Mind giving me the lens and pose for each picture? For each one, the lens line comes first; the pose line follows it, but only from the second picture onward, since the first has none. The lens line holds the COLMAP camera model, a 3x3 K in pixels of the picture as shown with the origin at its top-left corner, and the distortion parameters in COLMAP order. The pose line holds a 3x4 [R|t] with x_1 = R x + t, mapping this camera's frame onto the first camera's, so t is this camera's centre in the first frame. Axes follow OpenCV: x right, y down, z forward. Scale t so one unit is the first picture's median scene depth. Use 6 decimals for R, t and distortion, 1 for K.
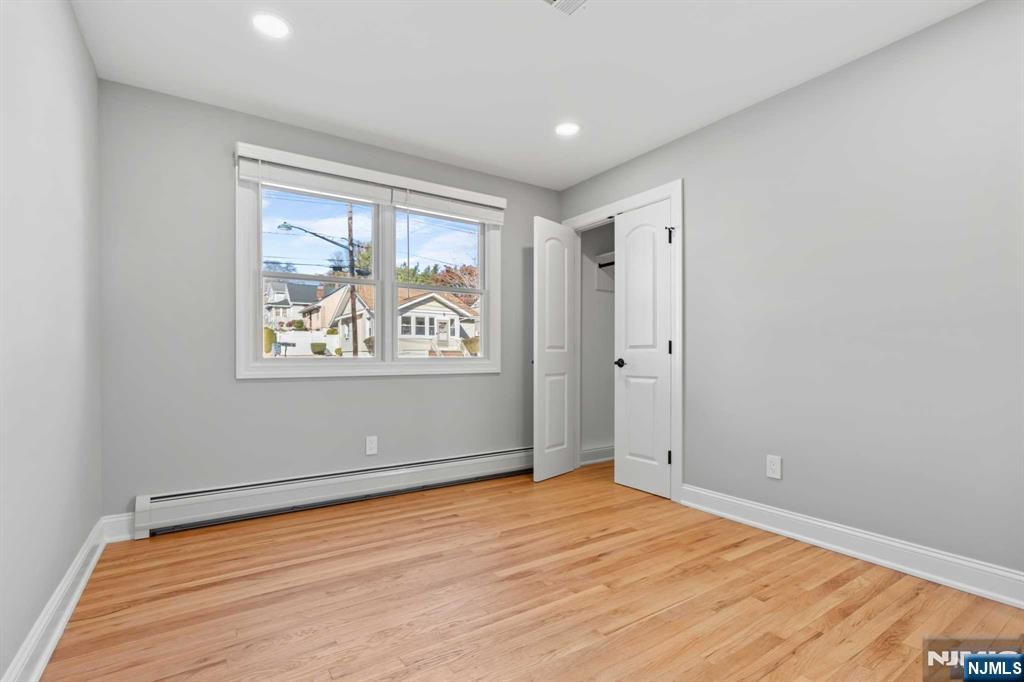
lens RADIAL K [[478.7, 0, 514.7], [0, 478.7, 357.1], [0, 0, 1]] dist [-0.003663, -0.000121]
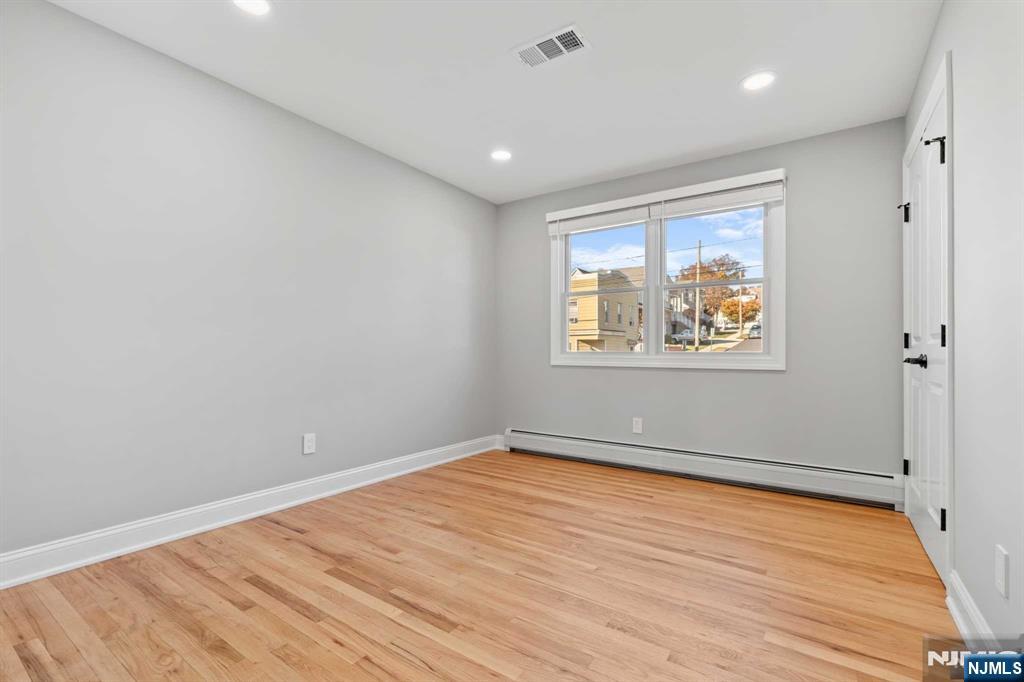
lens RADIAL K [[472.0, 0, 509.9], [0, 472.0, 345.7], [0, 0, 1]] dist [-0.002036, 0.000617]
pose [[0.358540, -0.009884, -0.933462, 0.822246], [-0.007309, 0.999884, -0.013395, 0.004680], [0.933486, 0.011625, 0.358426, 0.335884]]
